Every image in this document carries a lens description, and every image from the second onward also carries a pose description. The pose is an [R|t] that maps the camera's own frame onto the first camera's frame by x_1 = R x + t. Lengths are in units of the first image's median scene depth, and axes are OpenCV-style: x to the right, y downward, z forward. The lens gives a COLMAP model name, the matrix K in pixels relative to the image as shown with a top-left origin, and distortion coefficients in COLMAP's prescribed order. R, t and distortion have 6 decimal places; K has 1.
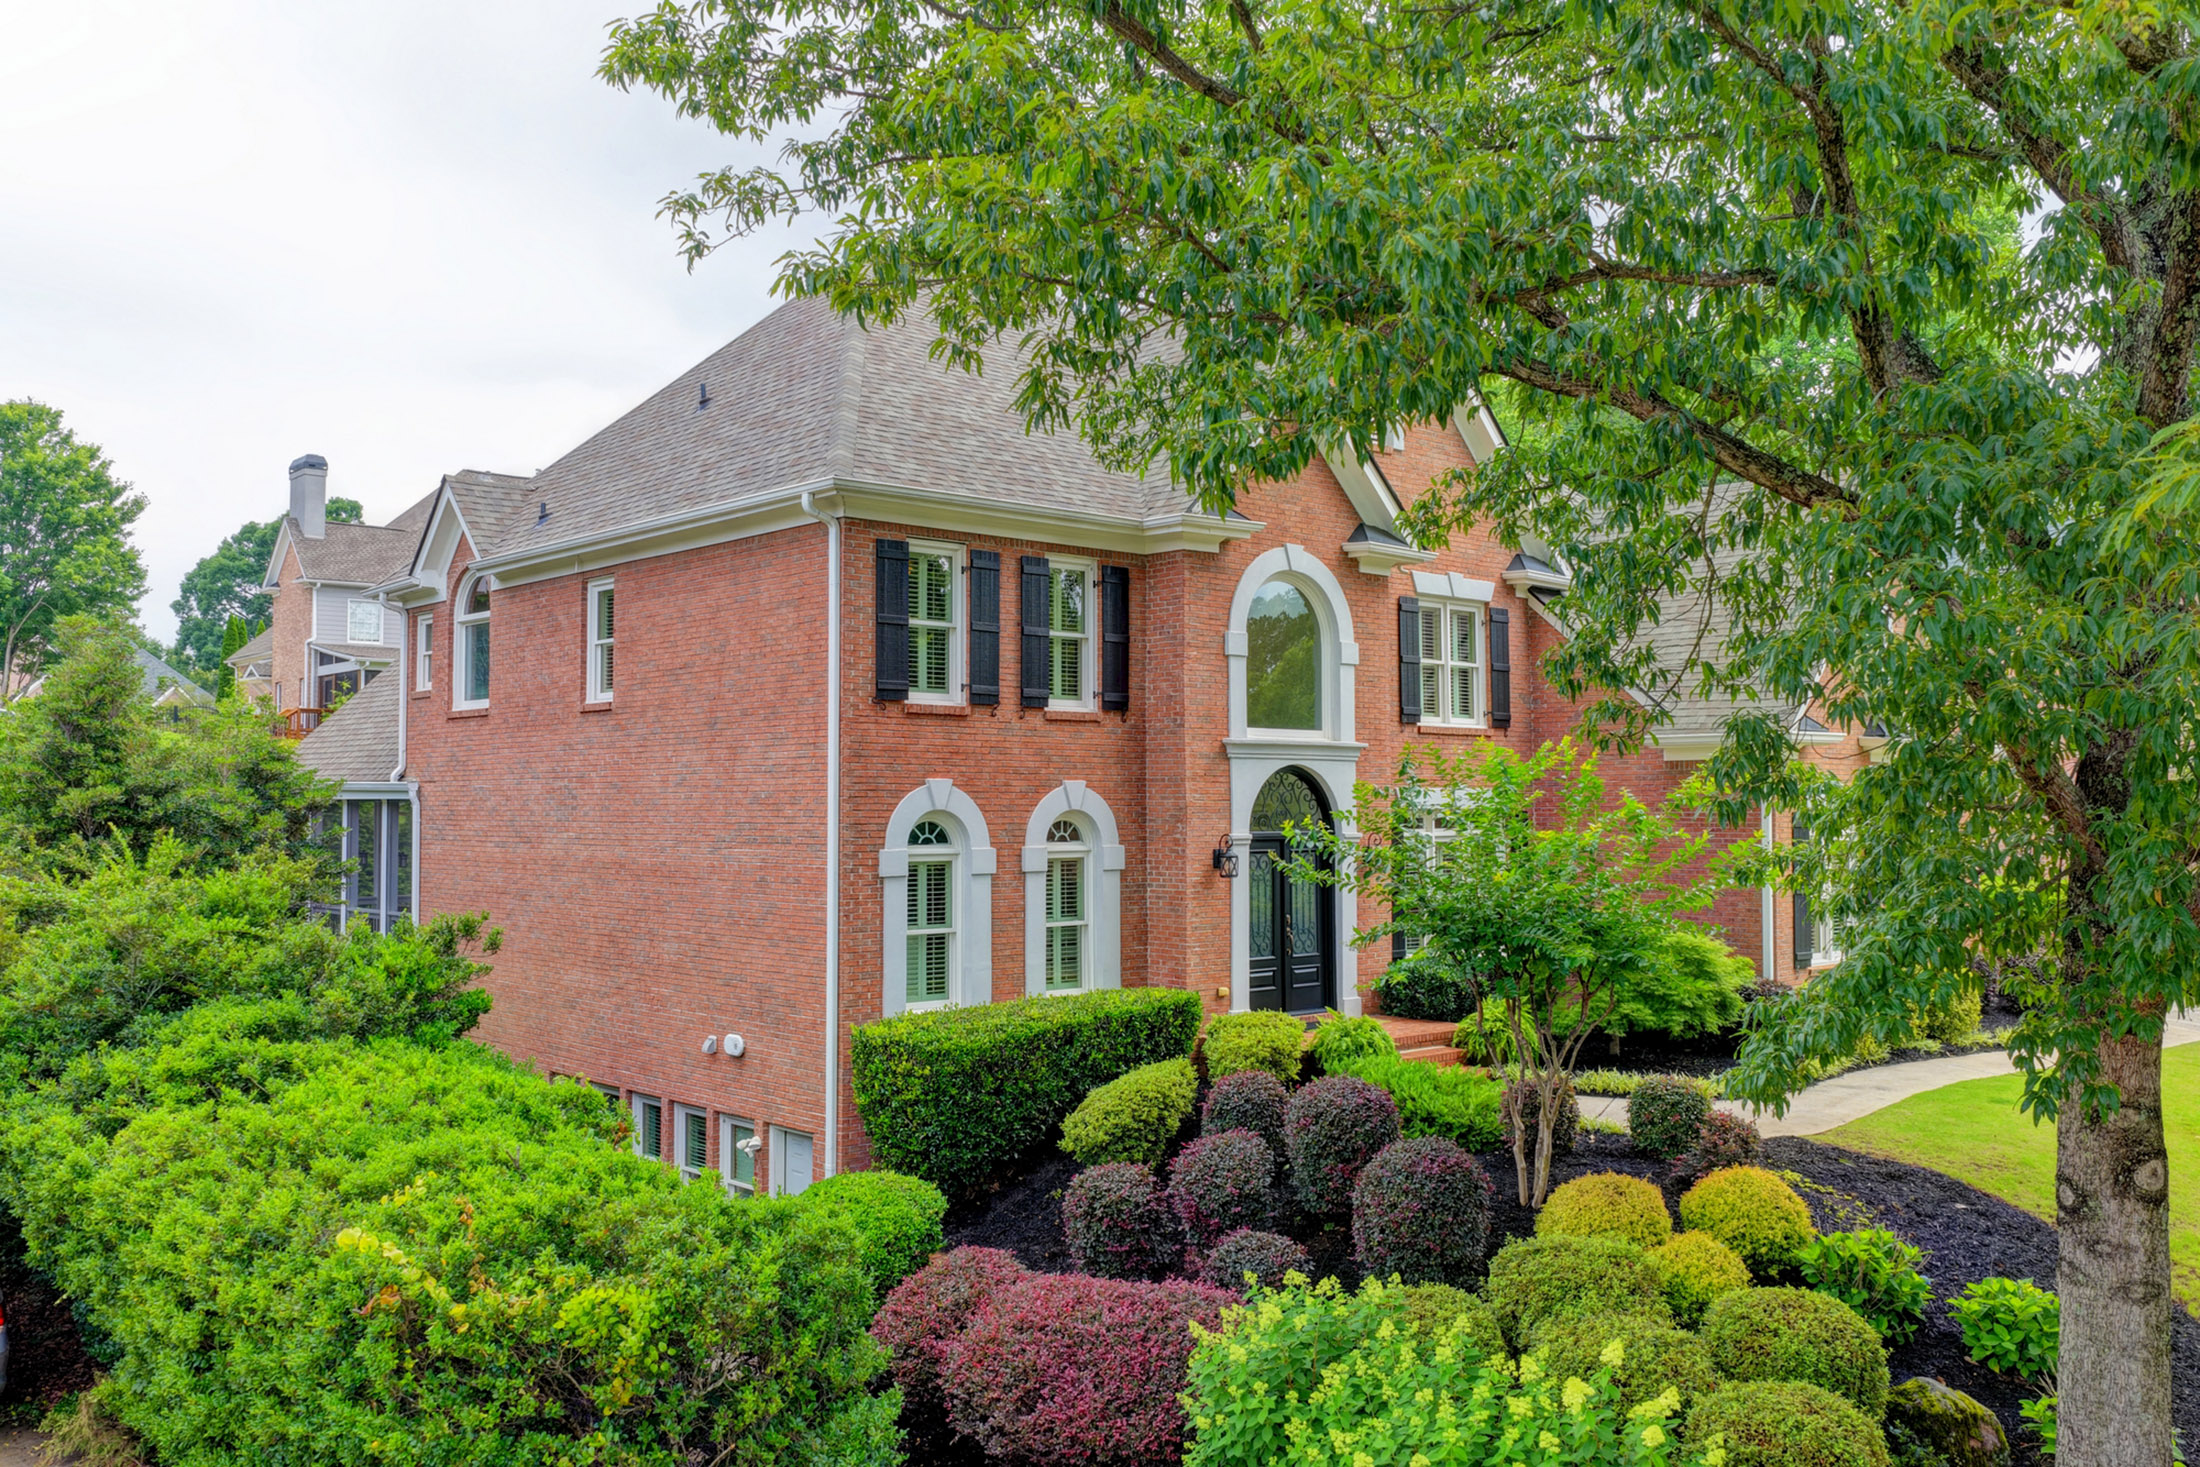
lens RADIAL K [[1837.2, 0, 1100.0], [0, 1837.2, 733.5], [0, 0, 1]] dist [0.062844, 0.000512]
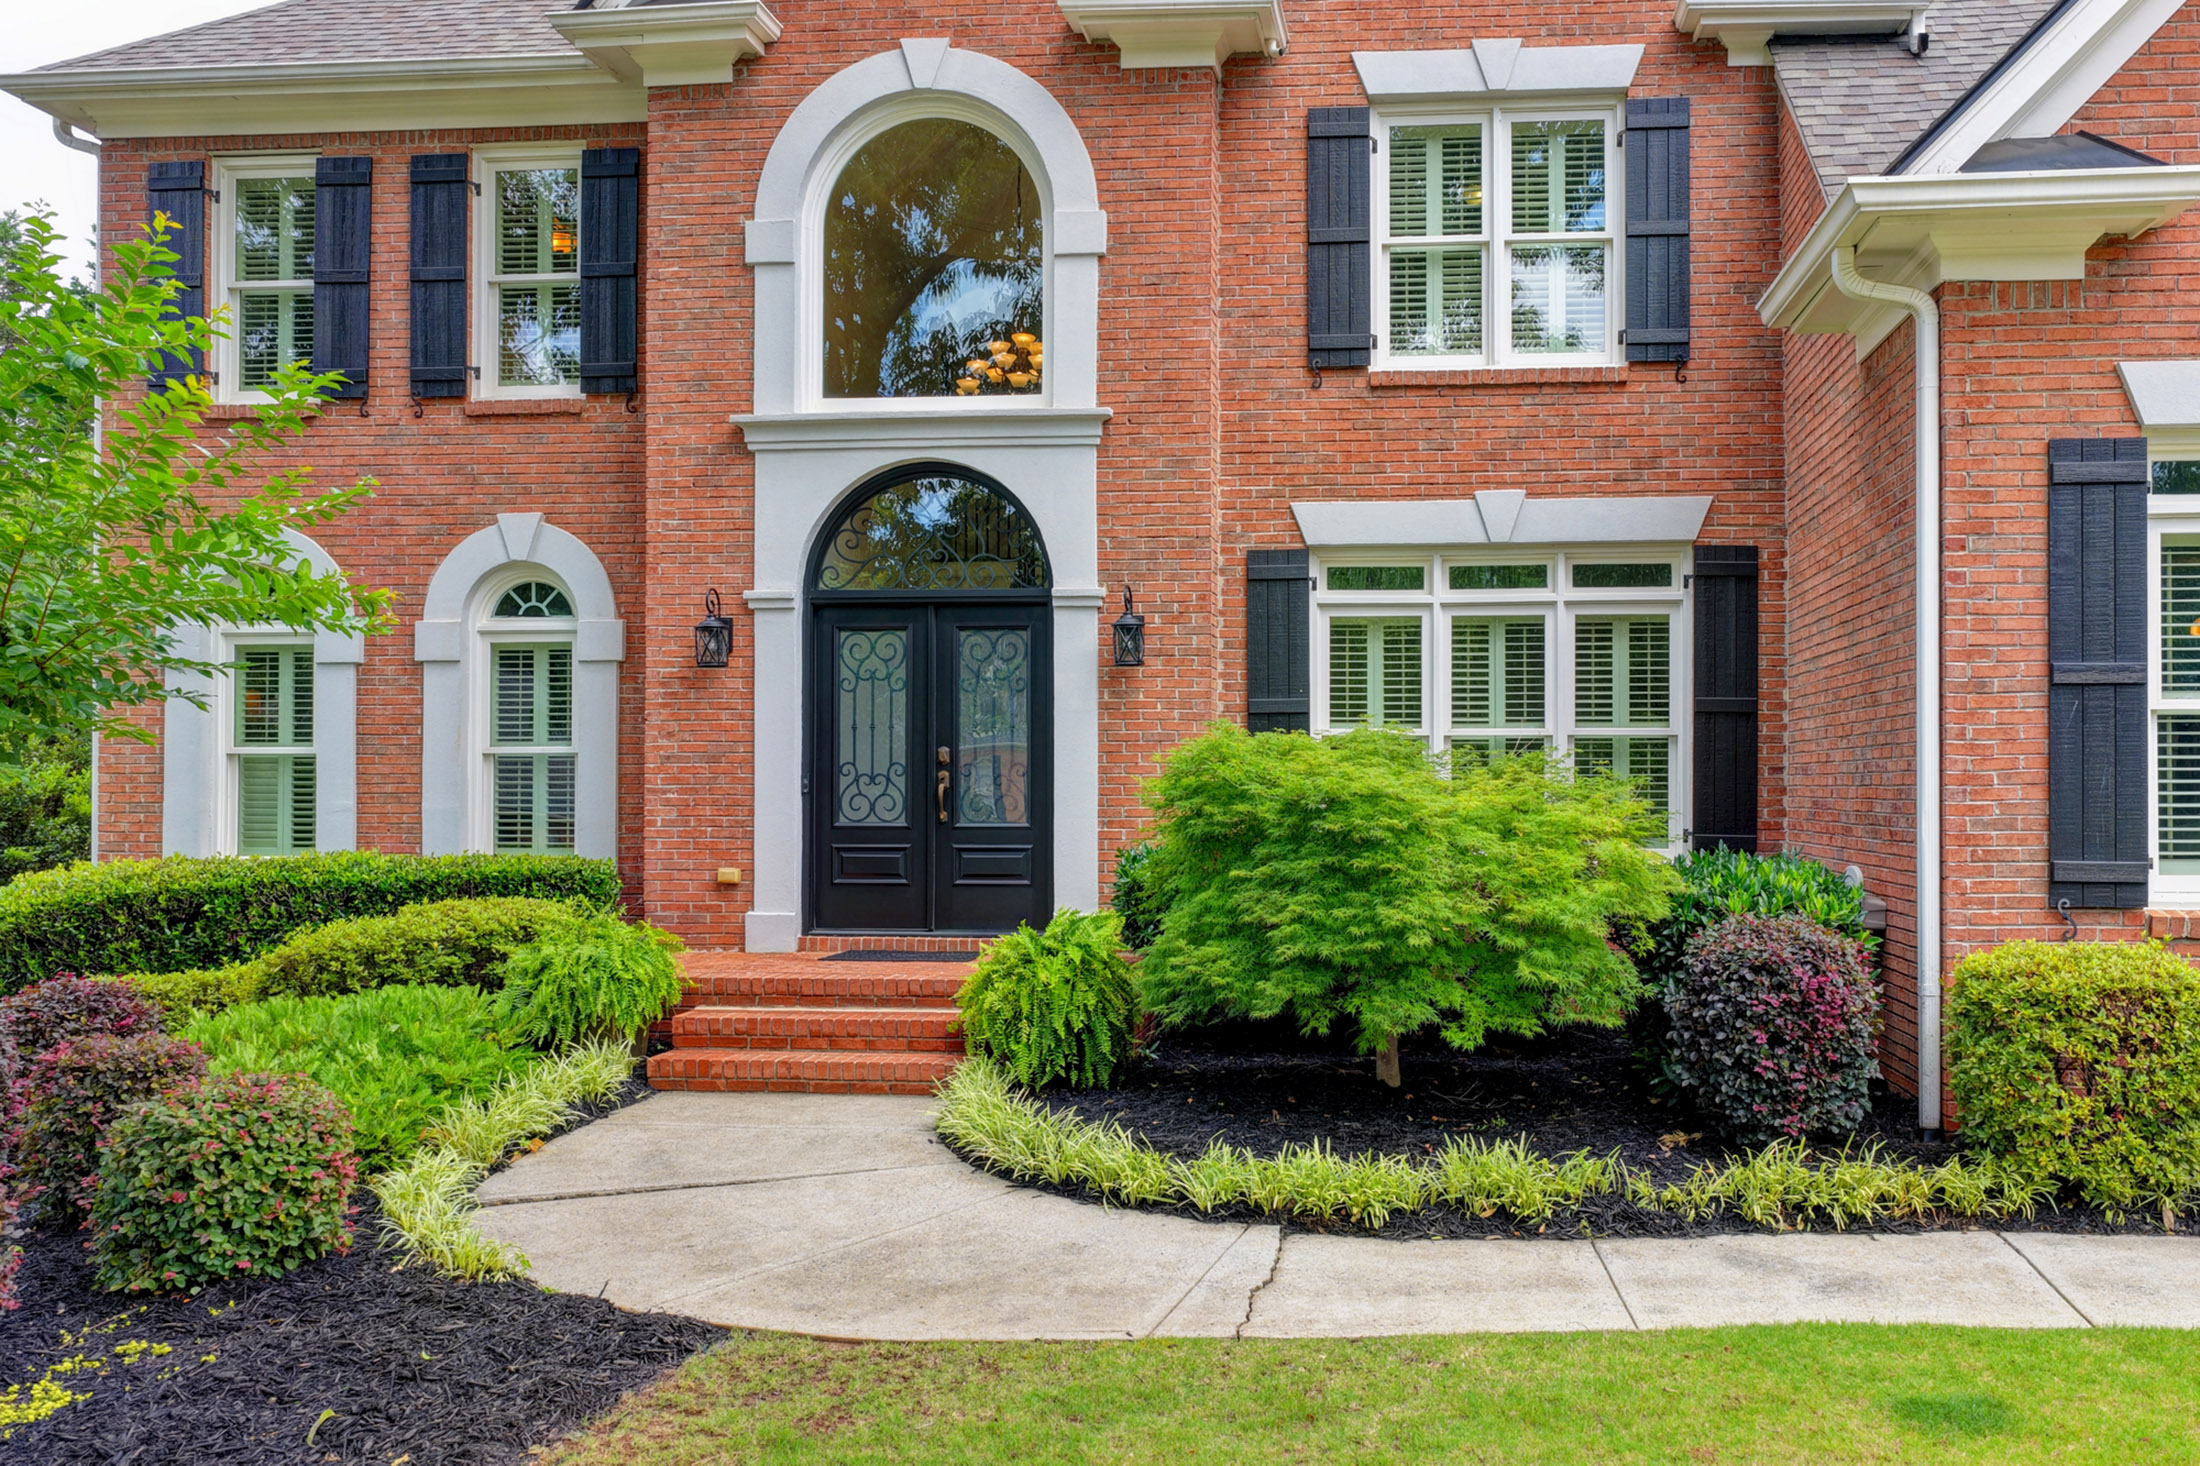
lens RADIAL K [[1891.3, 0, 1248.5], [0, 1891.3, 724.1], [0, 0, 1]] dist [-0.004479, 0.010336]
pose [[0.675817, -0.016710, -0.736880, 0.581048], [0.030276, 0.999529, 0.005102, 0.095395], [0.736448, -0.025757, 0.676004, 0.724913]]
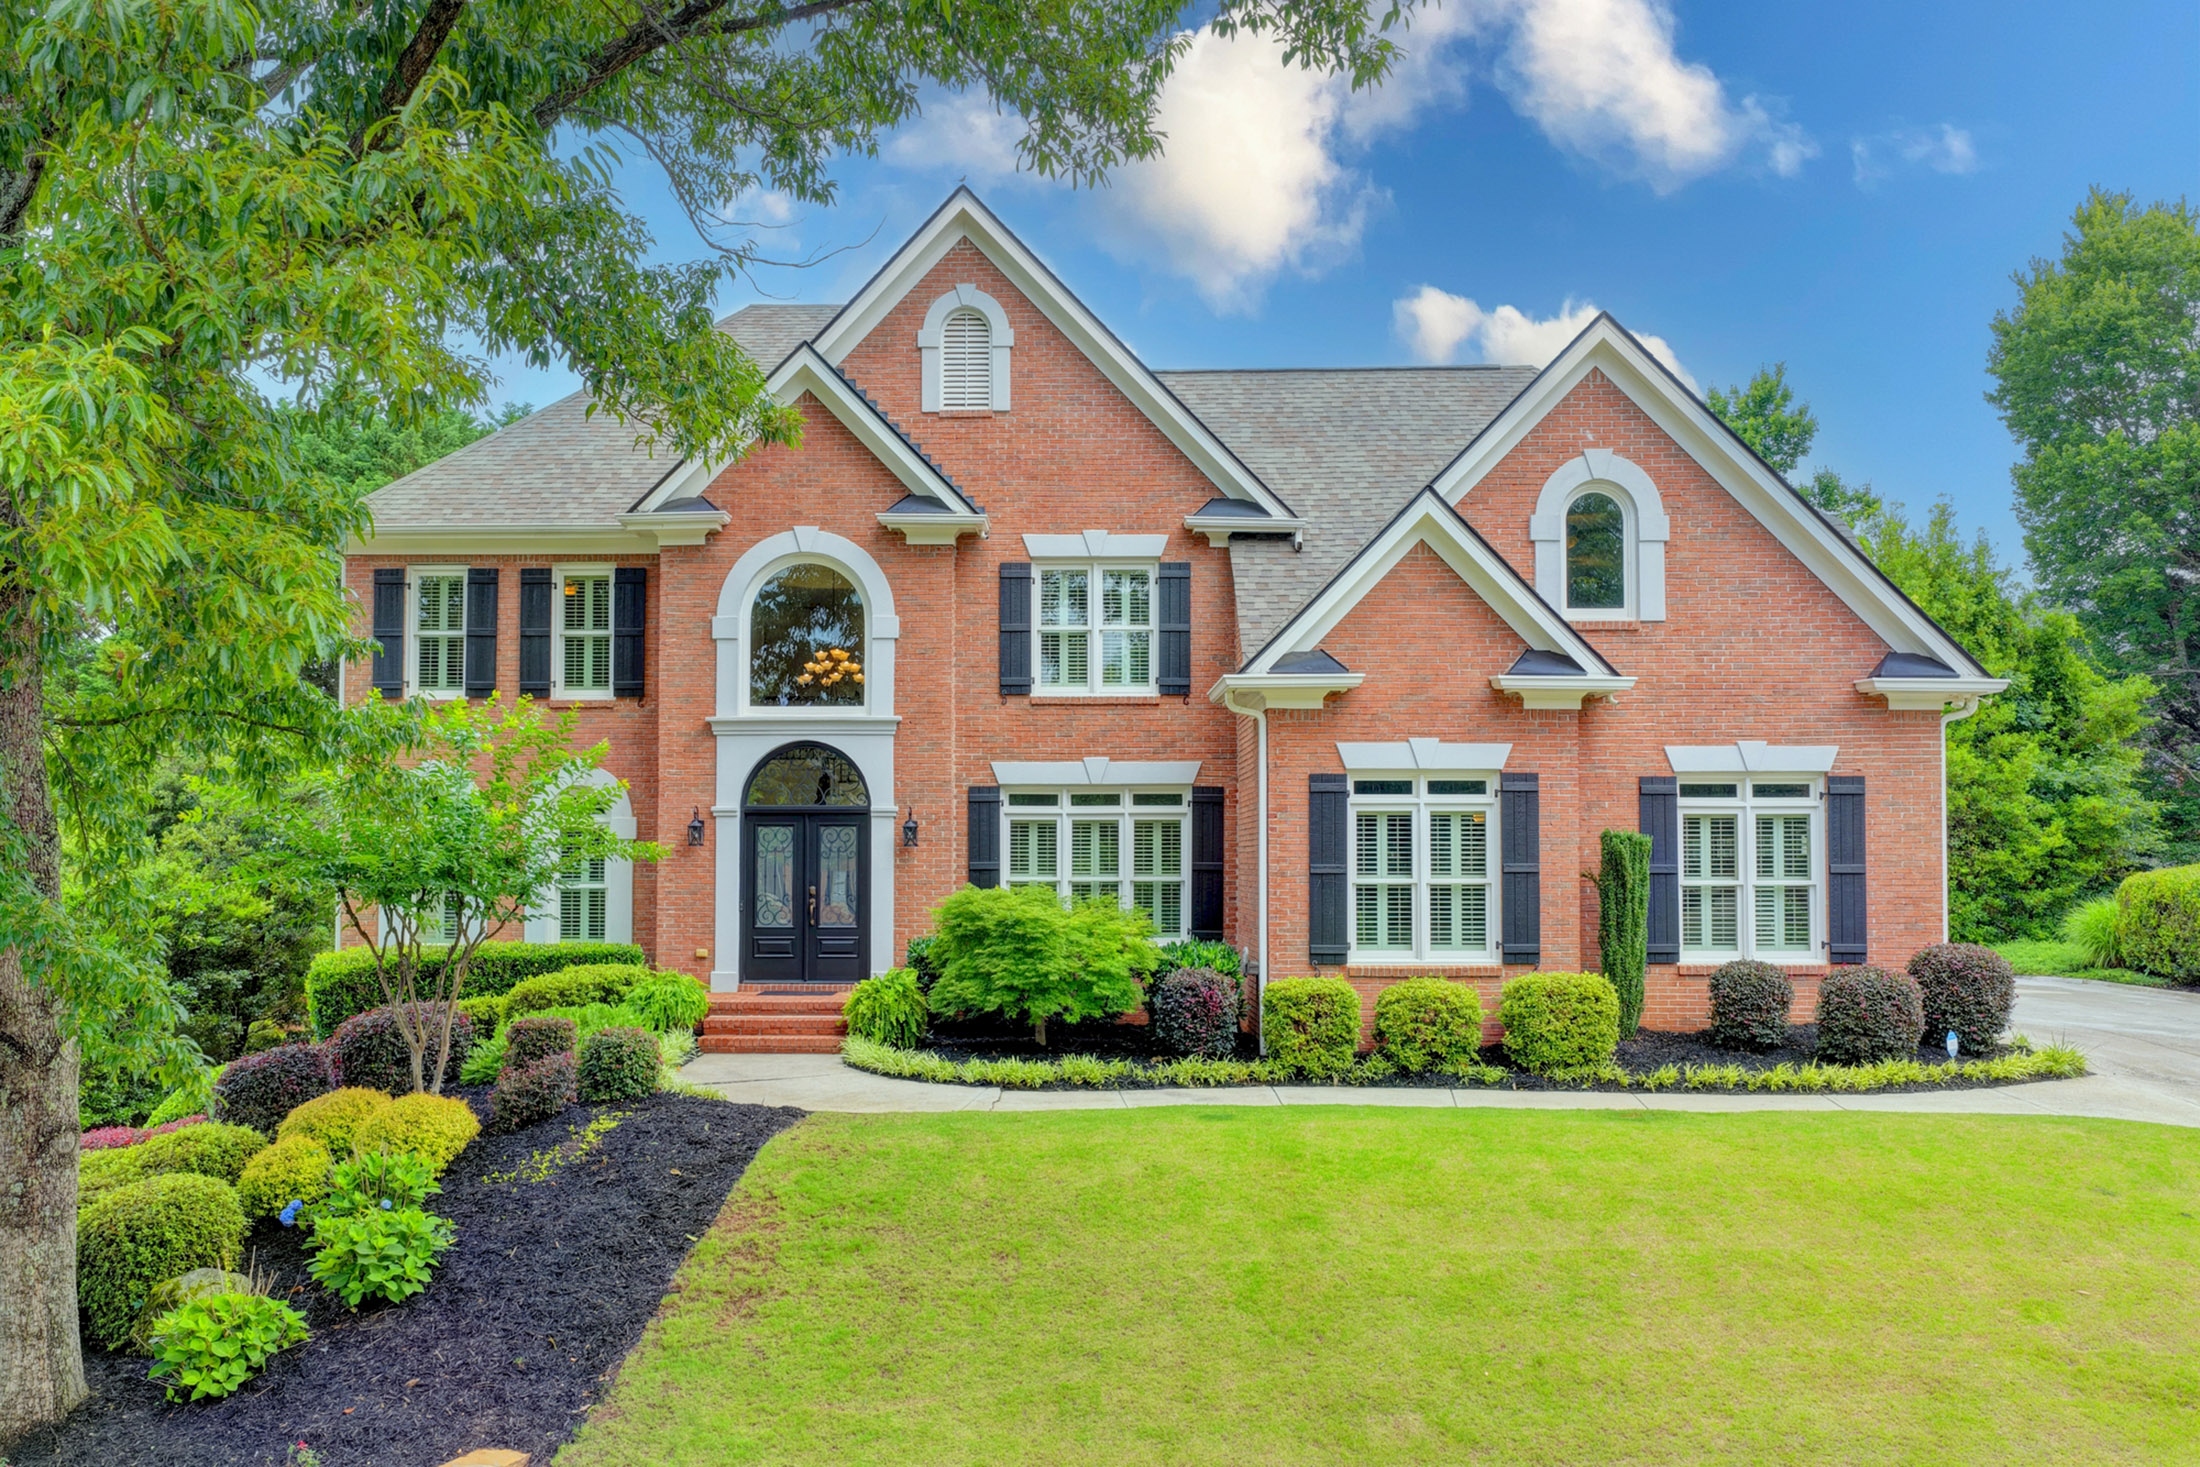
lens RADIAL K [[1842.7, 0, 1021.3], [0, 1842.7, 751.0], [0, 0, 1]] dist [0.000134, 0.008809]
pose [[0.723977, -0.035098, -0.688930, 0.931688], [0.027728, 0.999378, -0.021775, 0.050337], [0.689266, -0.003338, 0.724500, 0.347757]]
